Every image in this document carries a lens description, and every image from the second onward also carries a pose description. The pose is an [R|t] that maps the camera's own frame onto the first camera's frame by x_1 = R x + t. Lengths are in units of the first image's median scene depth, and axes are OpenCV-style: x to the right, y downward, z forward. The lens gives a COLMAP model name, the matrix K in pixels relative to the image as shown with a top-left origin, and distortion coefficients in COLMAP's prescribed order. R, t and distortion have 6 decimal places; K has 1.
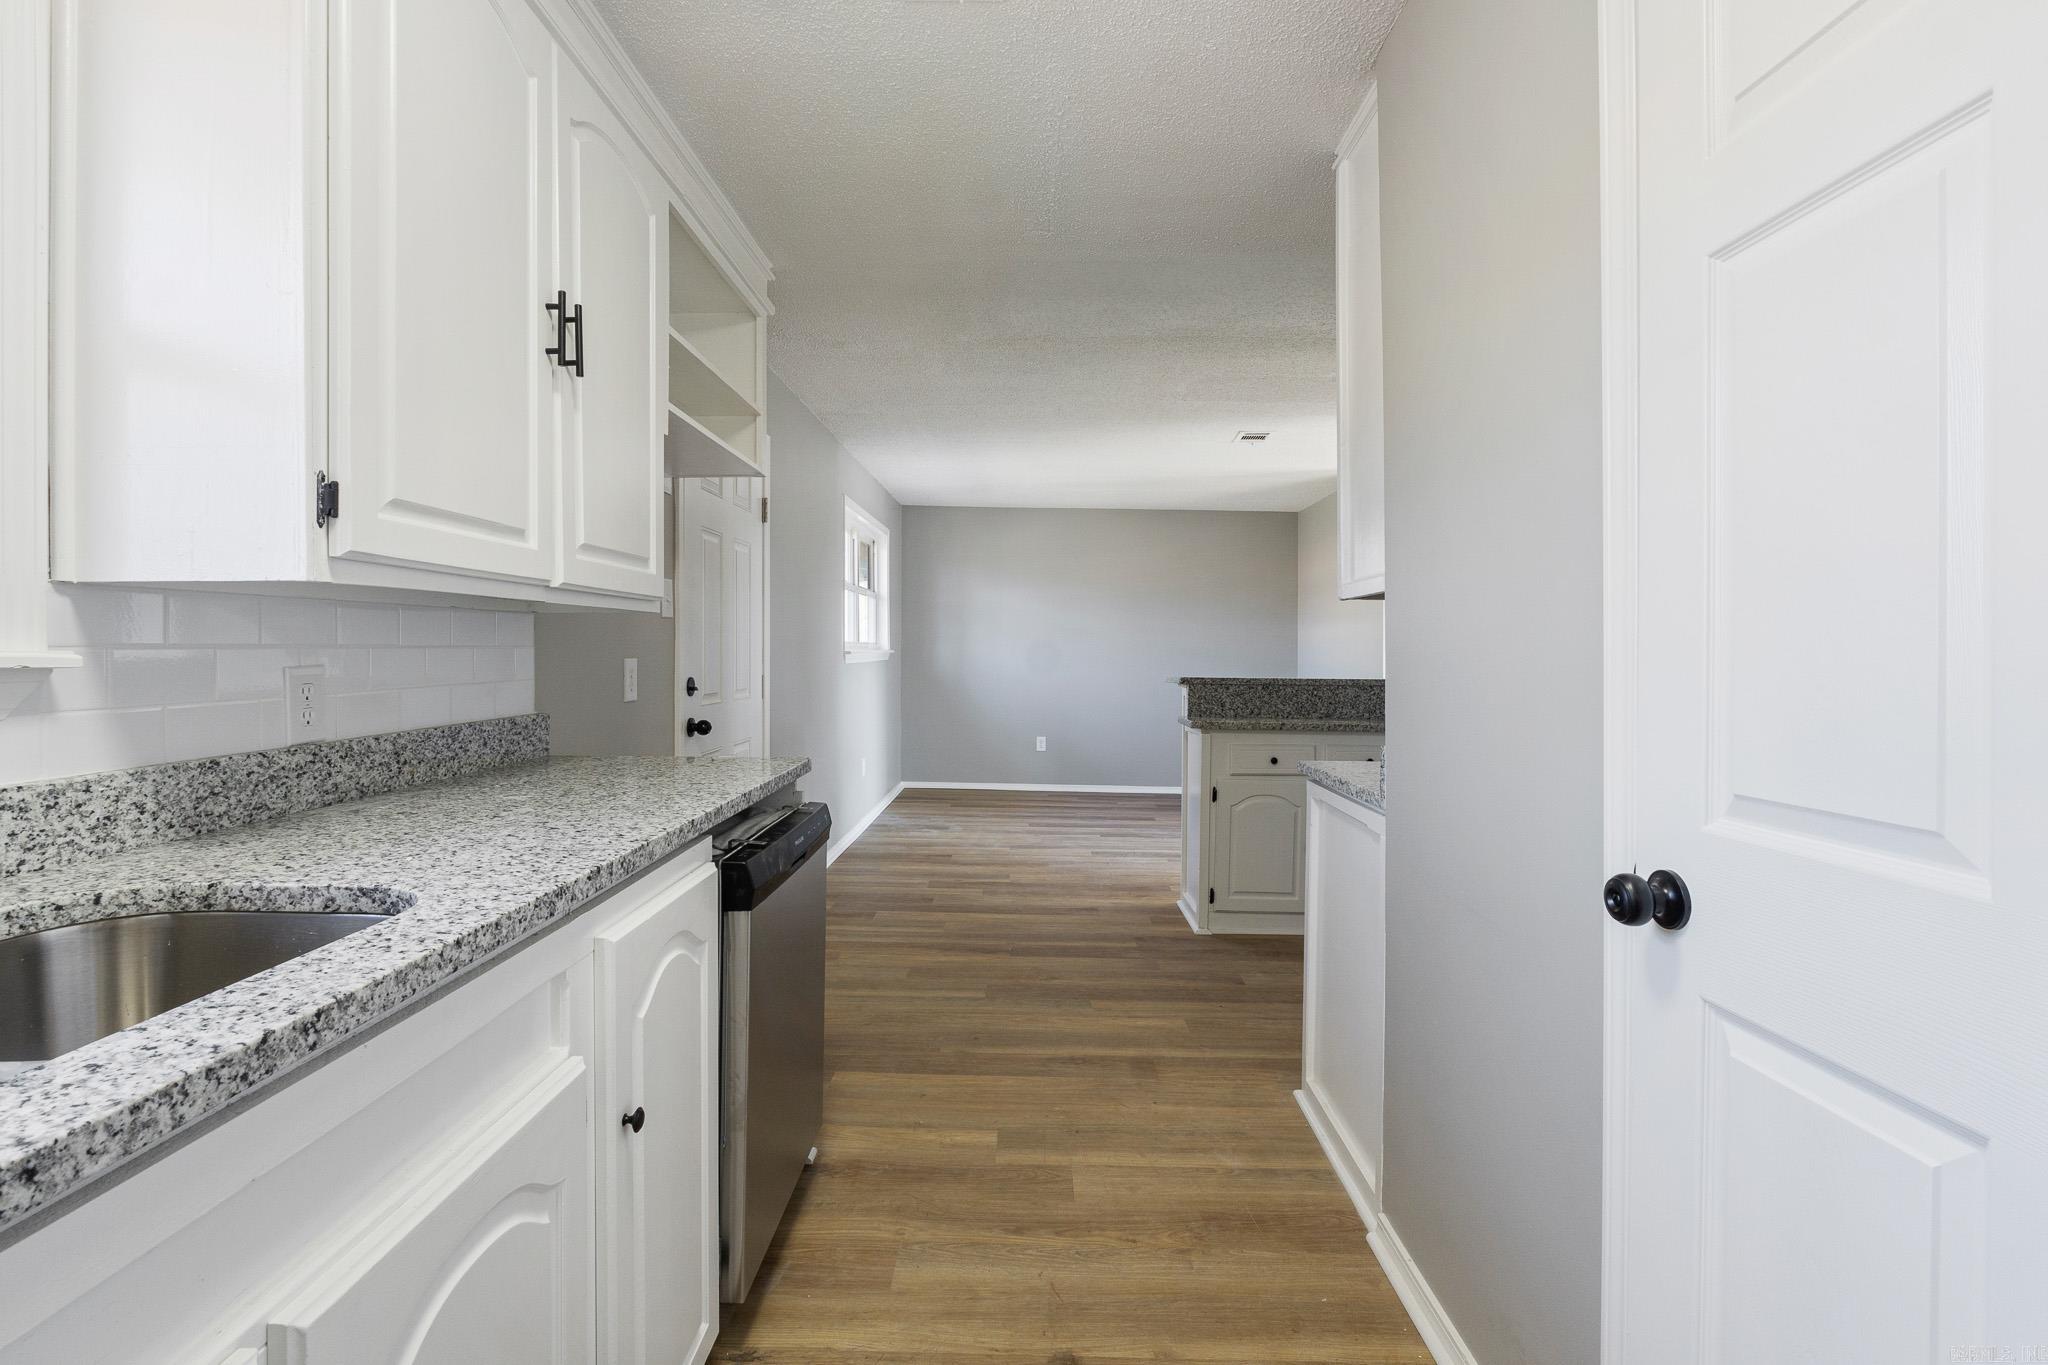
lens RADIAL K [[952.1, 0, 1025.9], [0, 952.1, 663.4], [0, 0, 1]] dist [-0.006522, 0.000197]
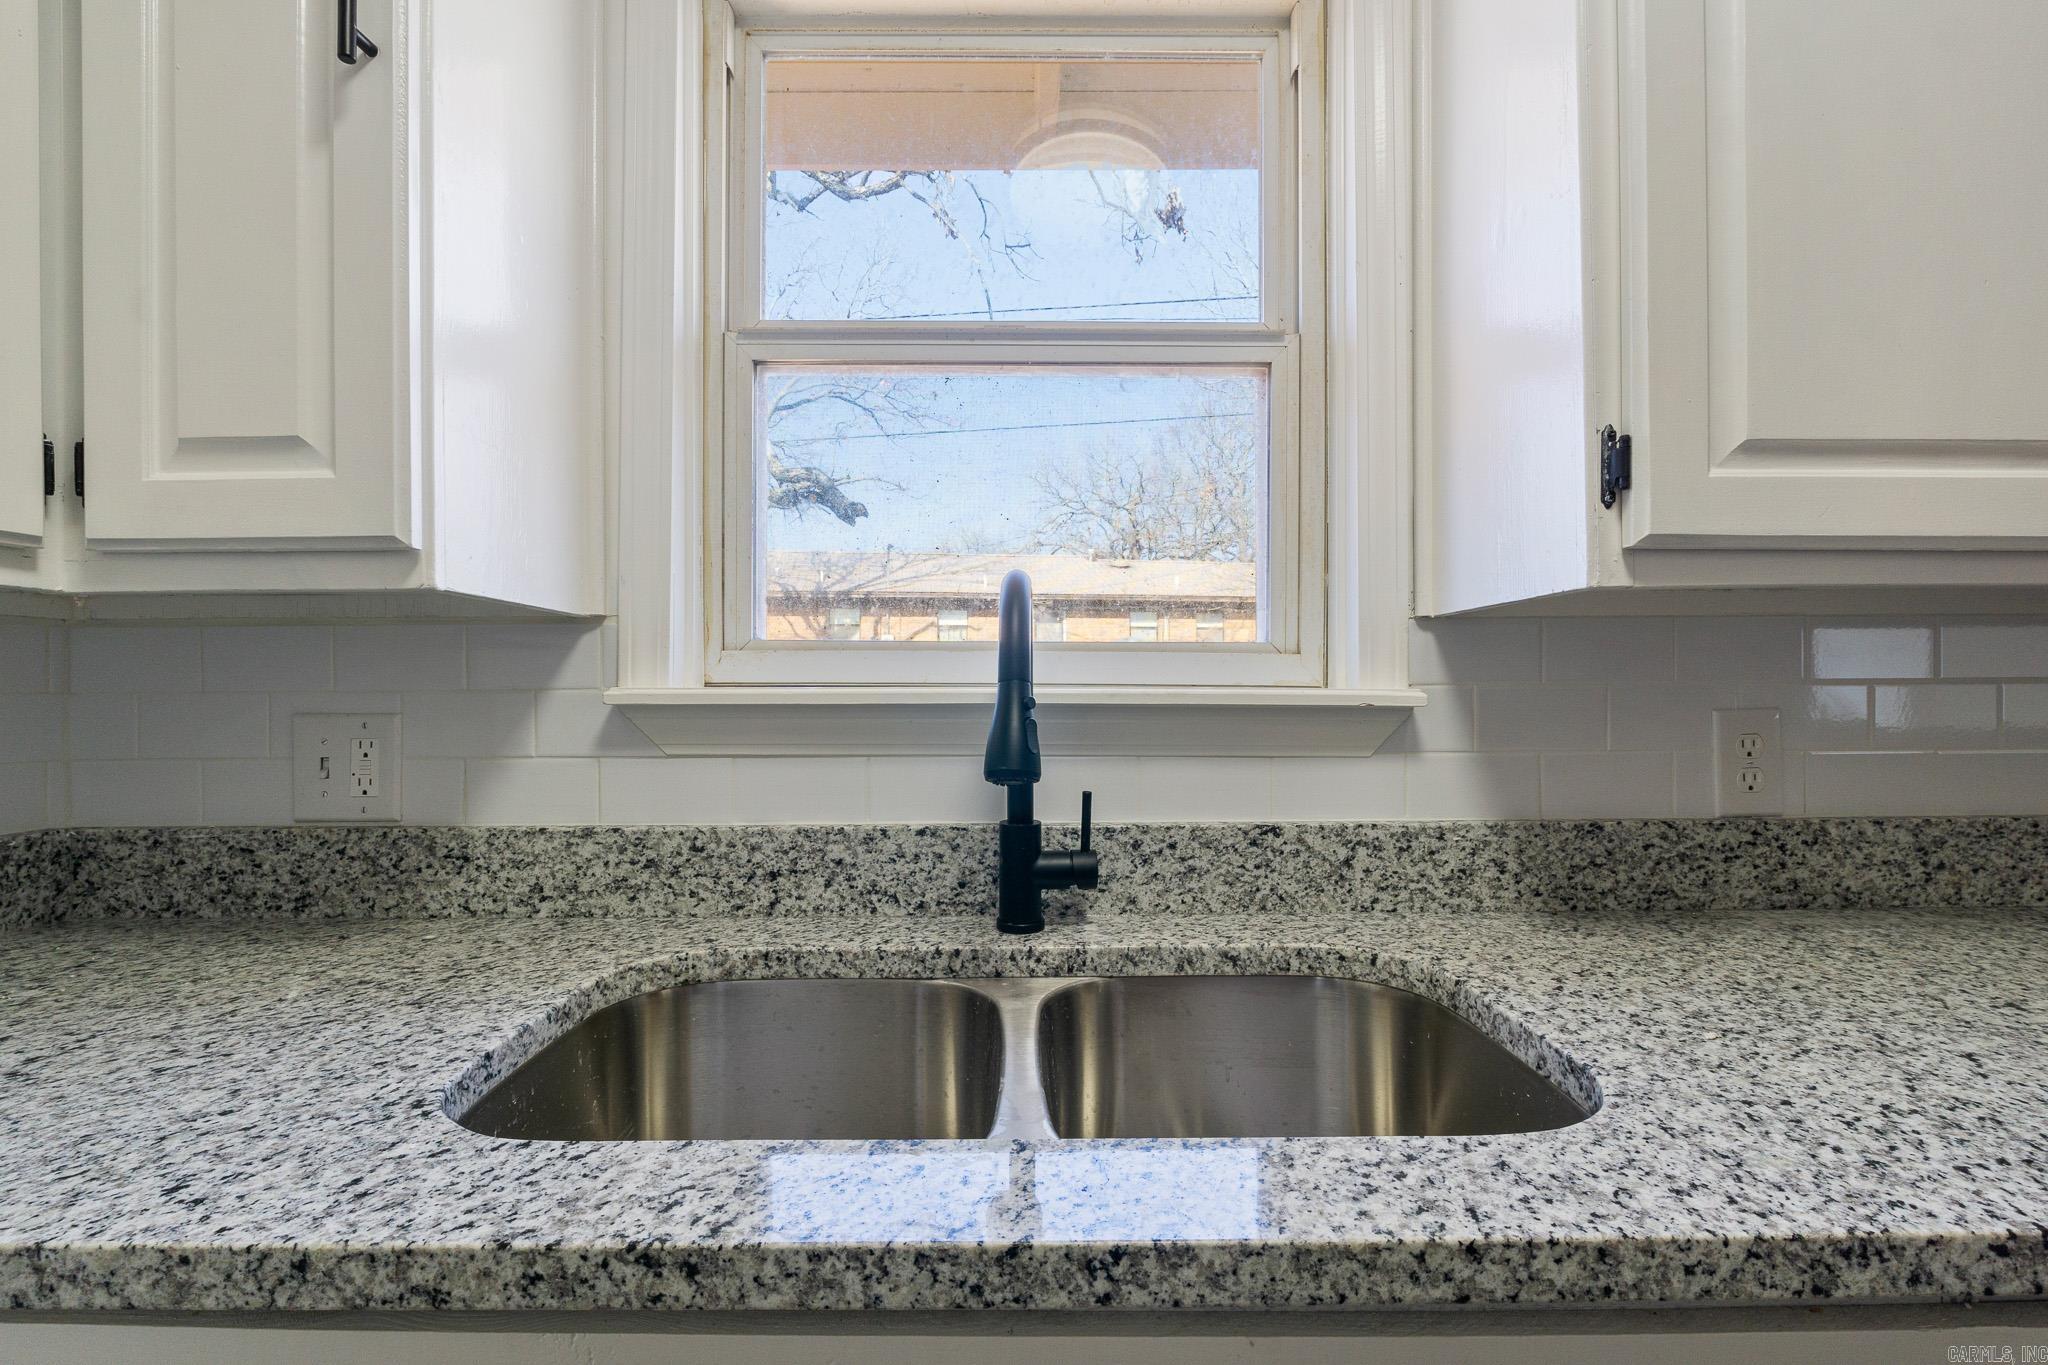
lens RADIAL K [[935.1, 0, 1024.7], [0, 935.1, 695.8], [0, 0, 1]] dist [-0.006144, -0.000077]
pose [[0.013528, 0.003536, -0.999902, -0.075710], [-0.011330, 0.999930, 0.003382, -0.005160], [0.999844, 0.011283, 0.013567, 0.589842]]
